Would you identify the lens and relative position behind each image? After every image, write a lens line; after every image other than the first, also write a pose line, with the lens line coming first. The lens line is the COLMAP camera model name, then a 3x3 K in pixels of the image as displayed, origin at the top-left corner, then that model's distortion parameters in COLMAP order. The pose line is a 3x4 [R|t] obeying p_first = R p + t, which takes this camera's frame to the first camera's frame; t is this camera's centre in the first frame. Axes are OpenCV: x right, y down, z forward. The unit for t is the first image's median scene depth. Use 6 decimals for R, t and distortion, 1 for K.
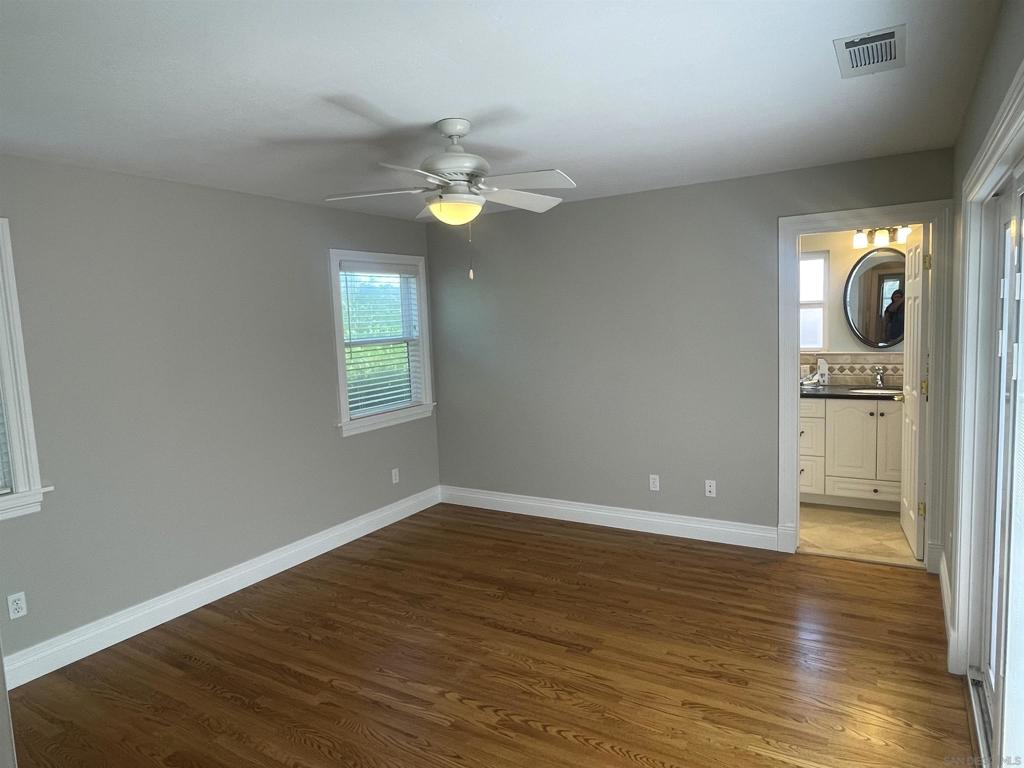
lens RADIAL K [[646.5, 0, 512.9], [0, 646.5, 381.5], [0, 0, 1]] dist [-0.001970, 0.000582]
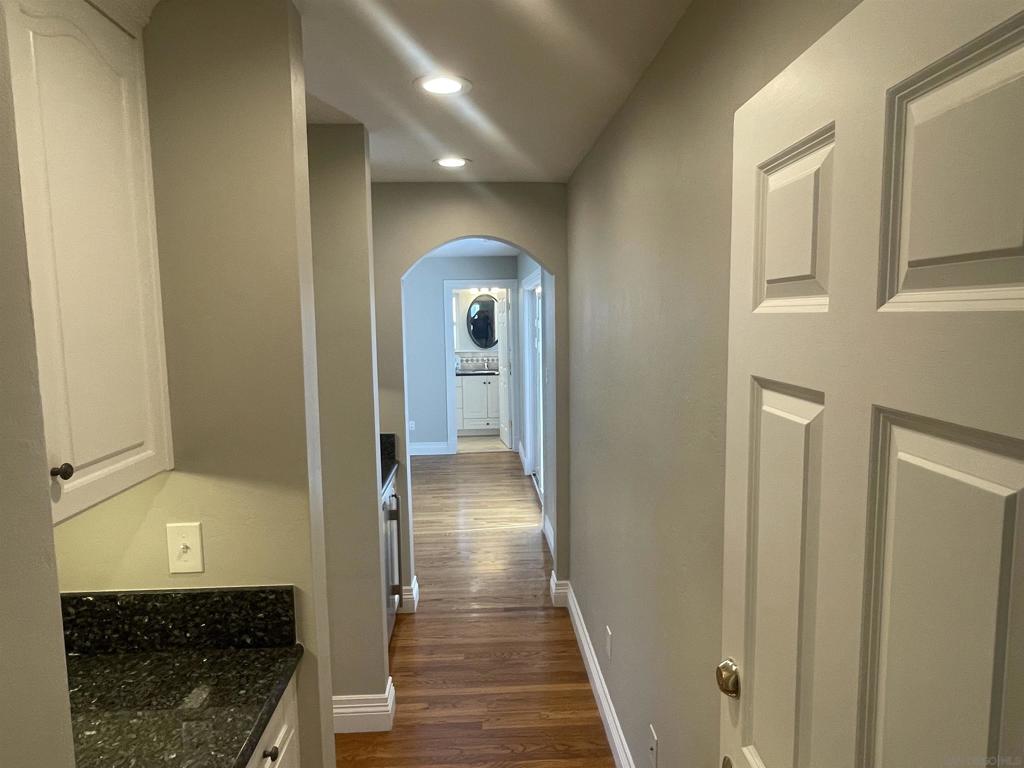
lens RADIAL K [[646.5, 0, 512.9], [0, 646.5, 381.5], [0, 0, 1]] dist [-0.001970, 0.000582]
pose [[0.824560, -0.030190, 0.564969, -0.467122], [0.038039, 0.999274, -0.002119, 0.055515], [-0.564495, 0.023238, 0.825110, -0.637404]]
